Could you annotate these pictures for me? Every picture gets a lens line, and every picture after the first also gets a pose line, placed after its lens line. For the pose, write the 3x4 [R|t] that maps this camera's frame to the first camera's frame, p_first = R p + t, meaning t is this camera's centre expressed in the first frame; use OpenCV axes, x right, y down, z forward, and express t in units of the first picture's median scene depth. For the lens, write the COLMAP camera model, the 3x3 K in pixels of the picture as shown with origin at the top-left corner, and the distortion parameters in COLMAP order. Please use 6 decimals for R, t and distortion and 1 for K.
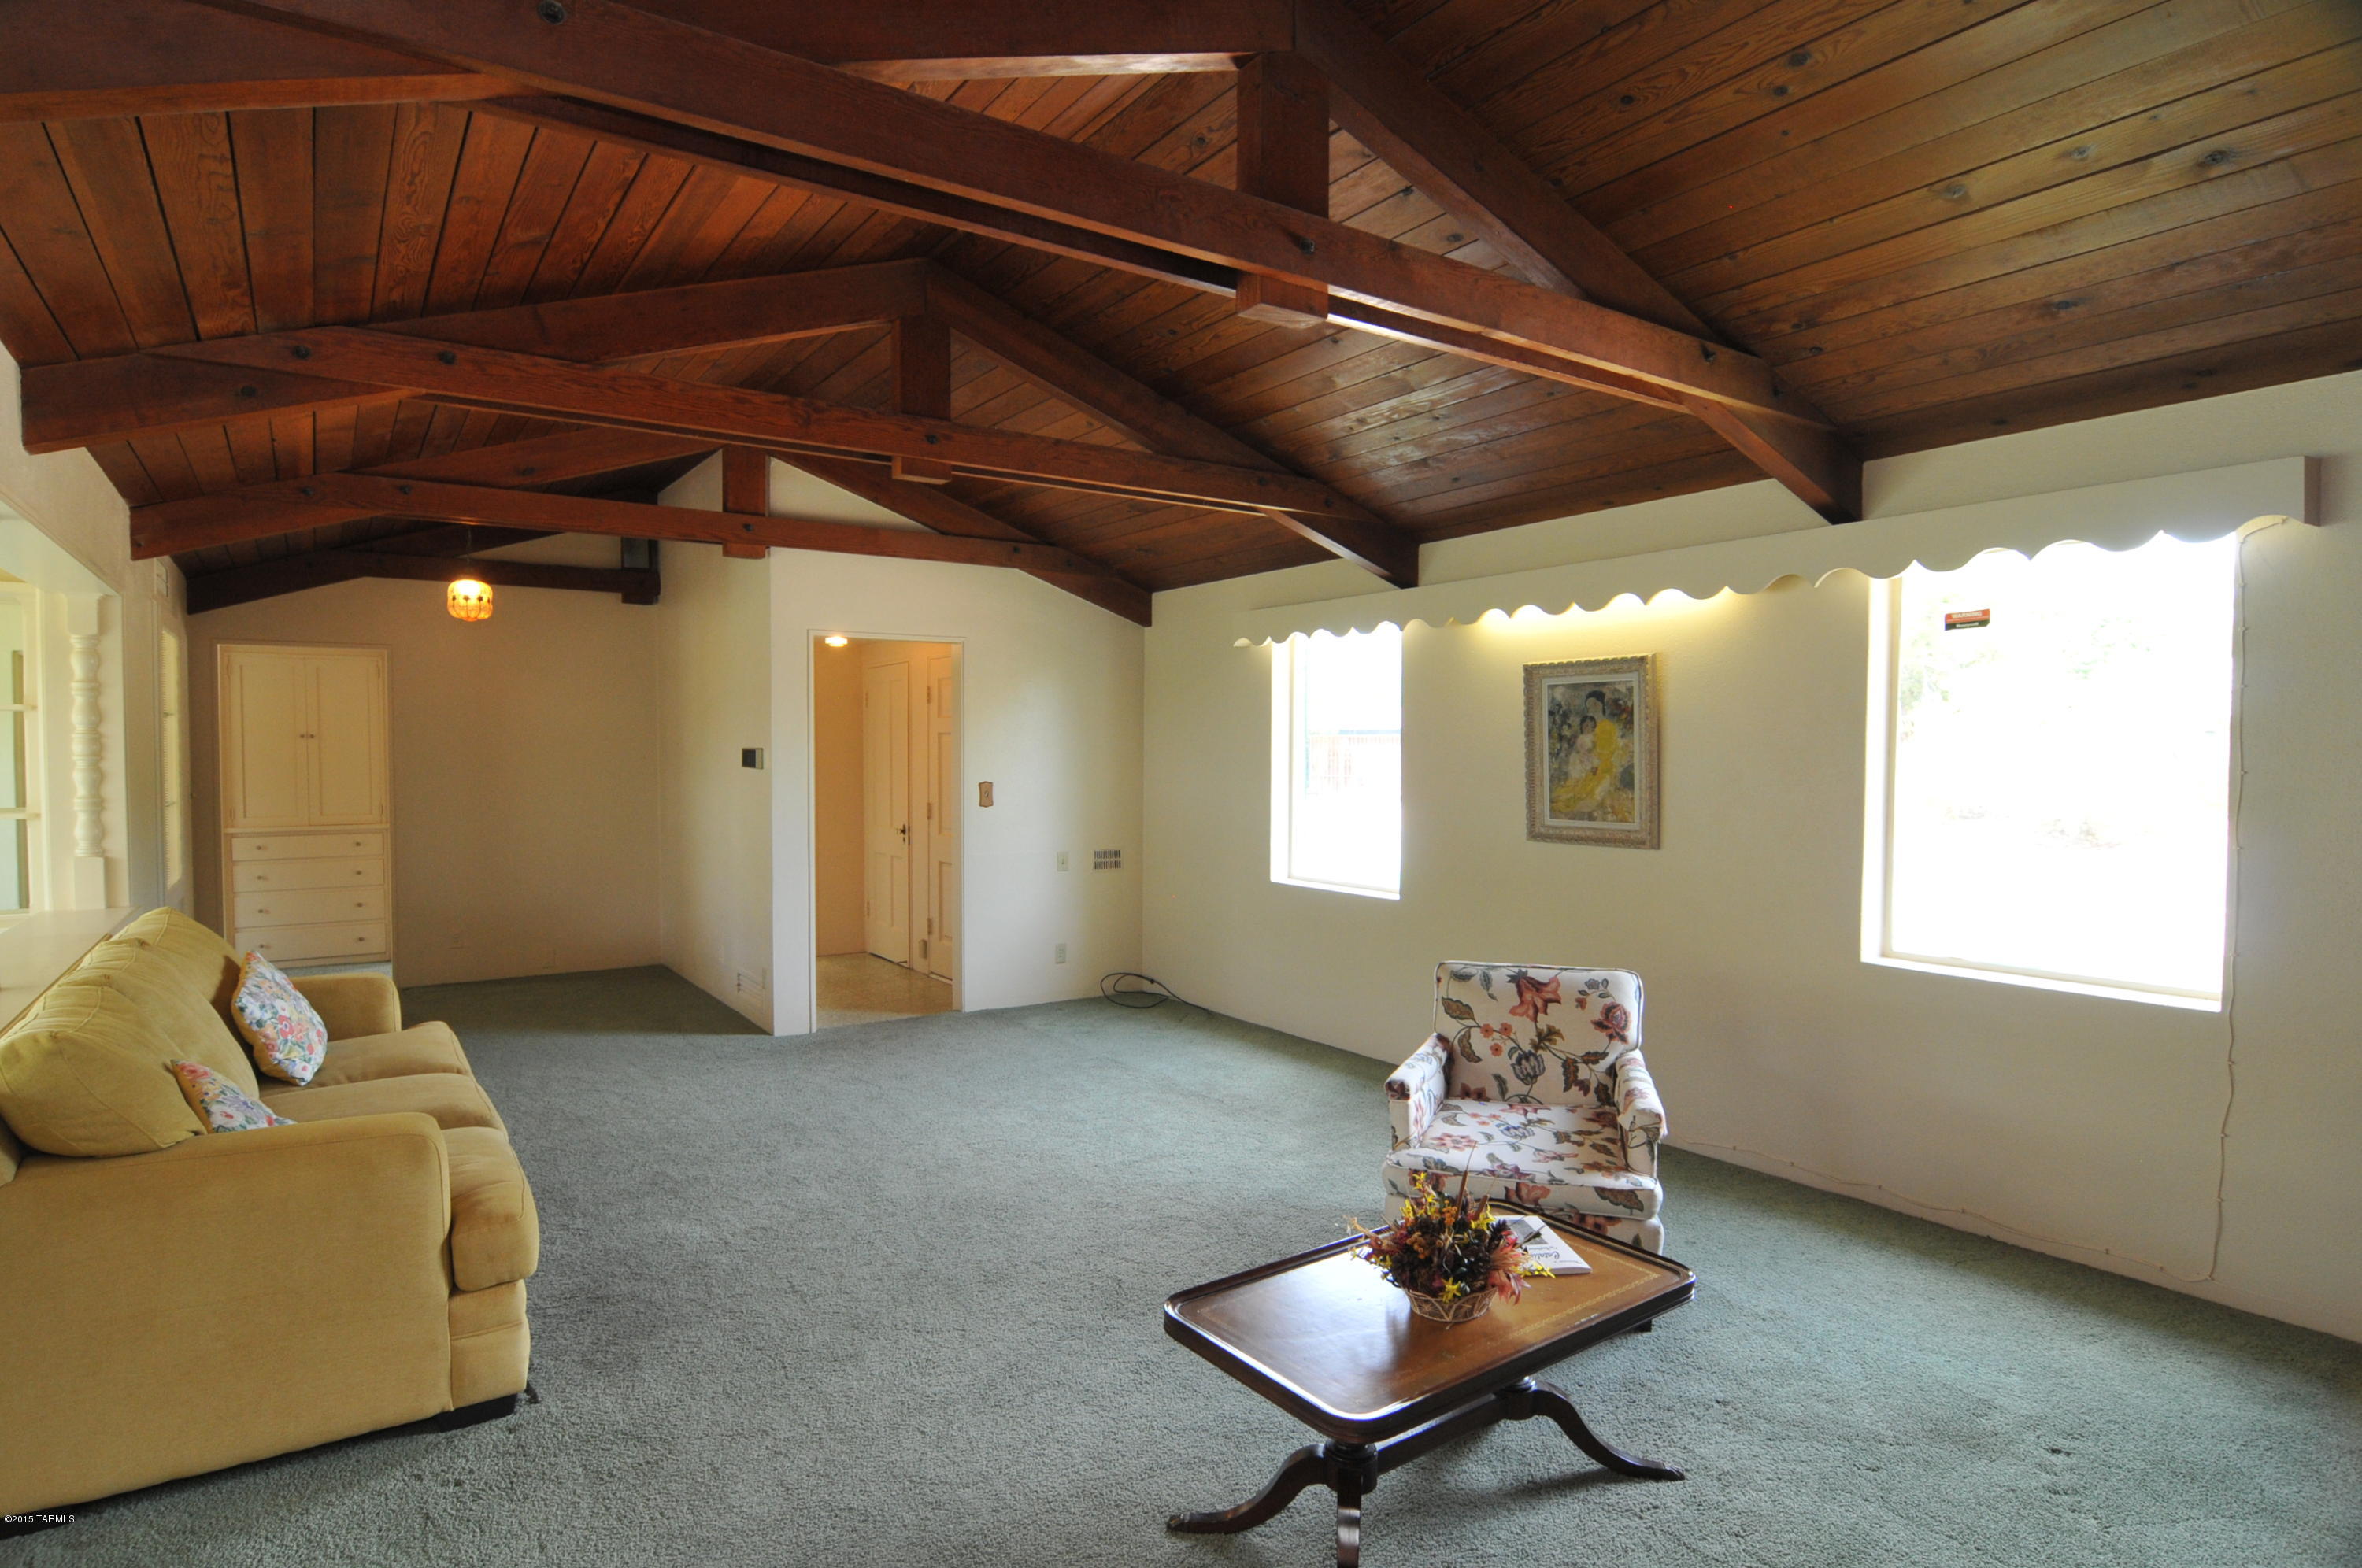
lens RADIAL K [[1240.7, 0, 1181.0], [0, 1240.7, 784.0], [0, 0, 1]] dist [-0.020985, 0.000241]
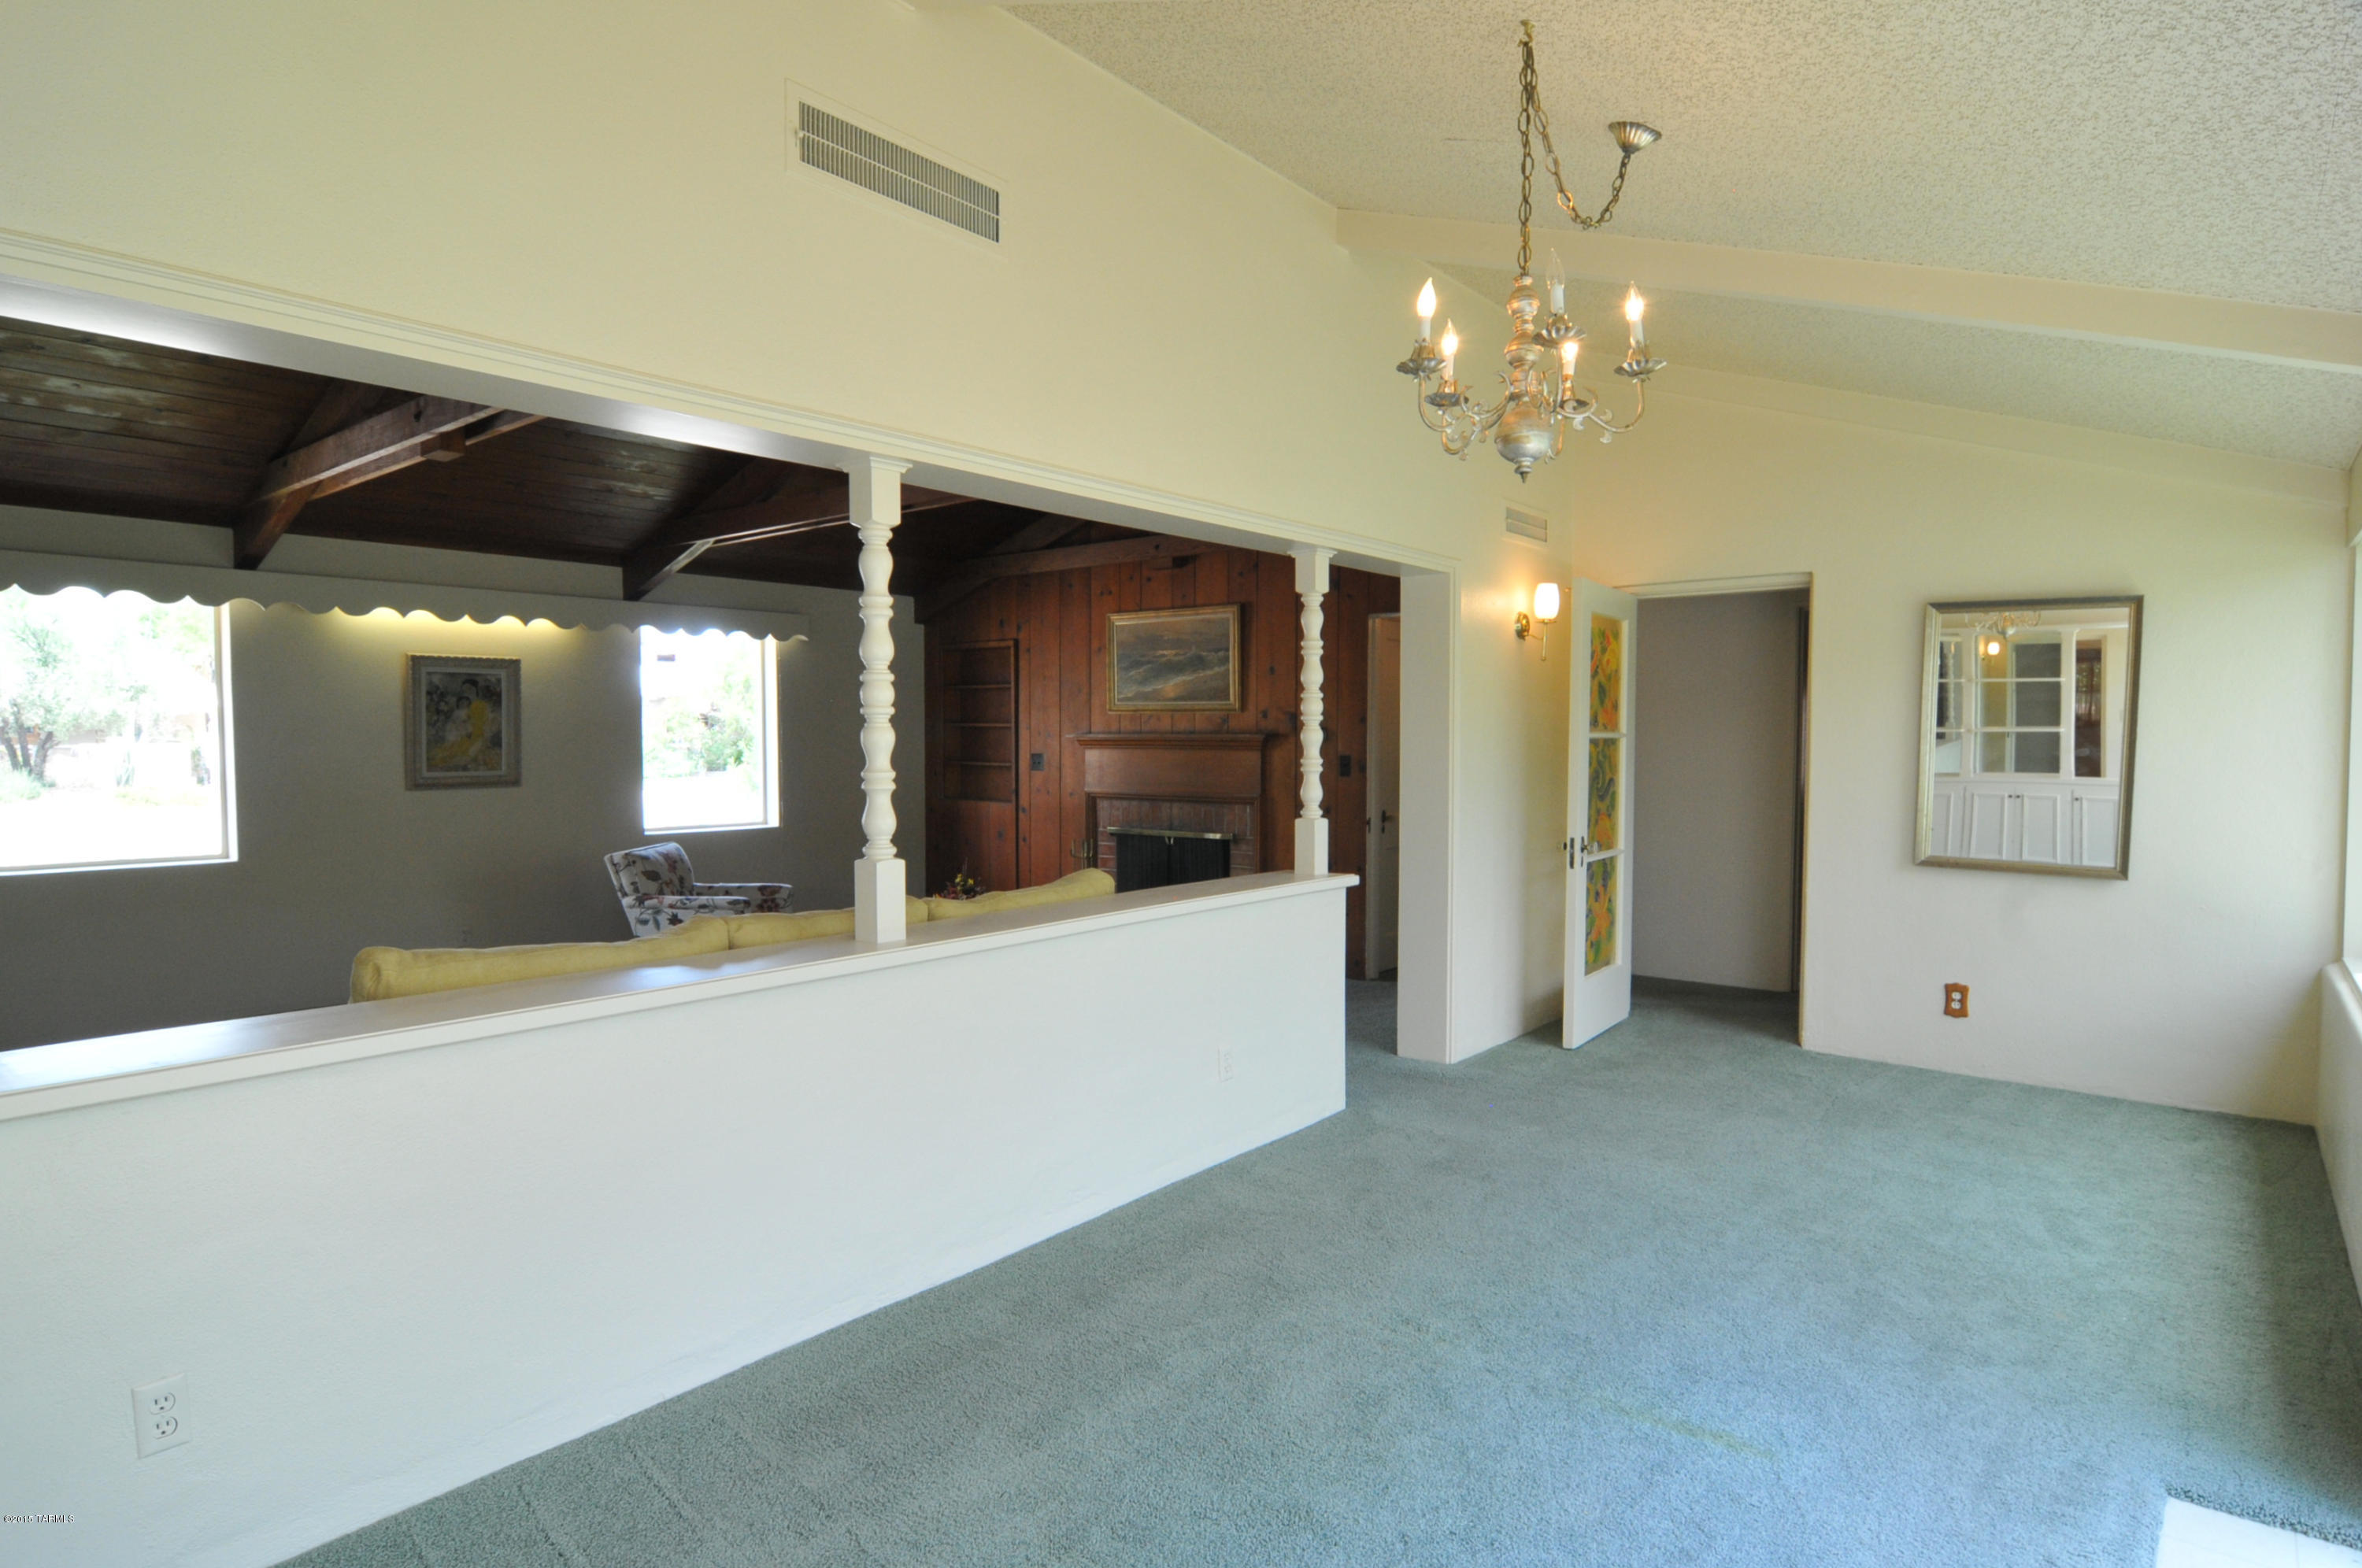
lens RADIAL K [[1290.2, 0, 1164.1], [0, 1290.2, 792.5], [0, 0, 1]] dist [-0.018802, -0.000700]
pose [[-0.280796, -0.042574, 0.958823, -1.251505], [0.029115, 0.998178, 0.052848, -0.000009], [-0.959326, 0.042756, -0.279044, 0.628689]]
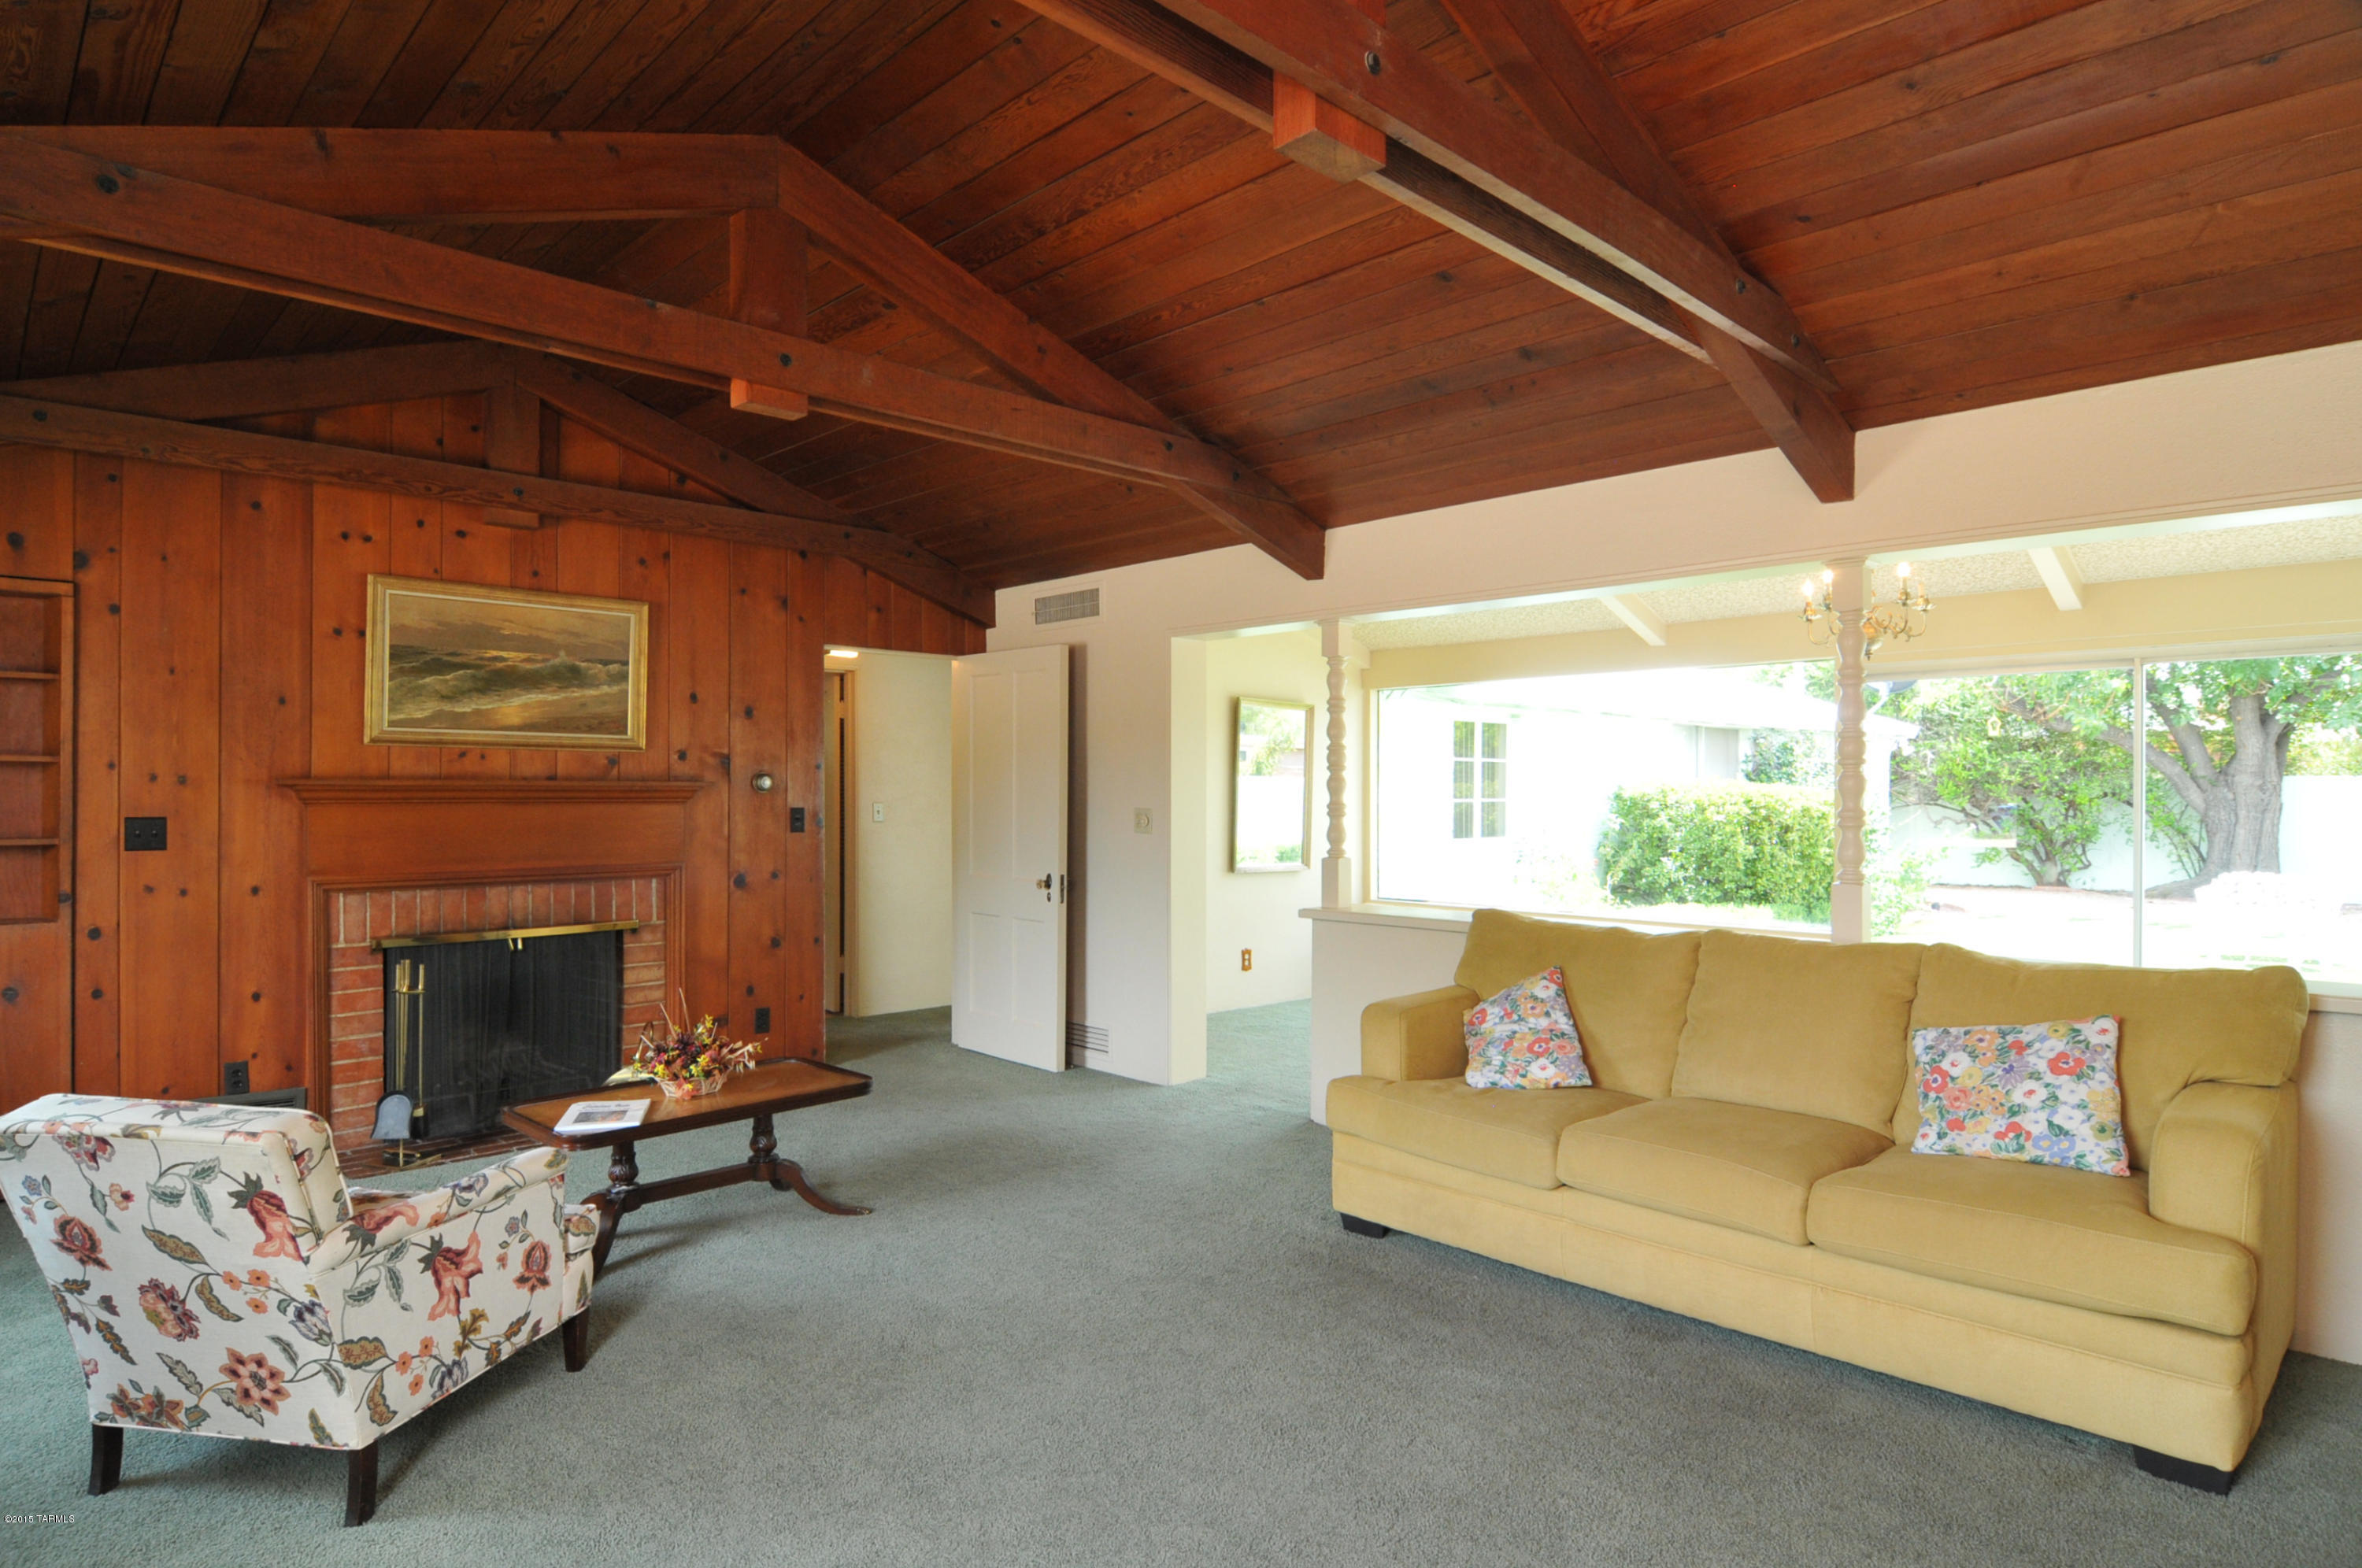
lens RADIAL K [[1290.2, 0, 1164.1], [0, 1290.2, 792.5], [0, 0, 1]] dist [-0.018802, -0.000700]
pose [[-0.986373, -0.001103, -0.164521, -0.055259], [-0.006514, 0.999455, 0.032356, -0.015070], [0.164395, 0.032987, -0.985843, 1.284370]]
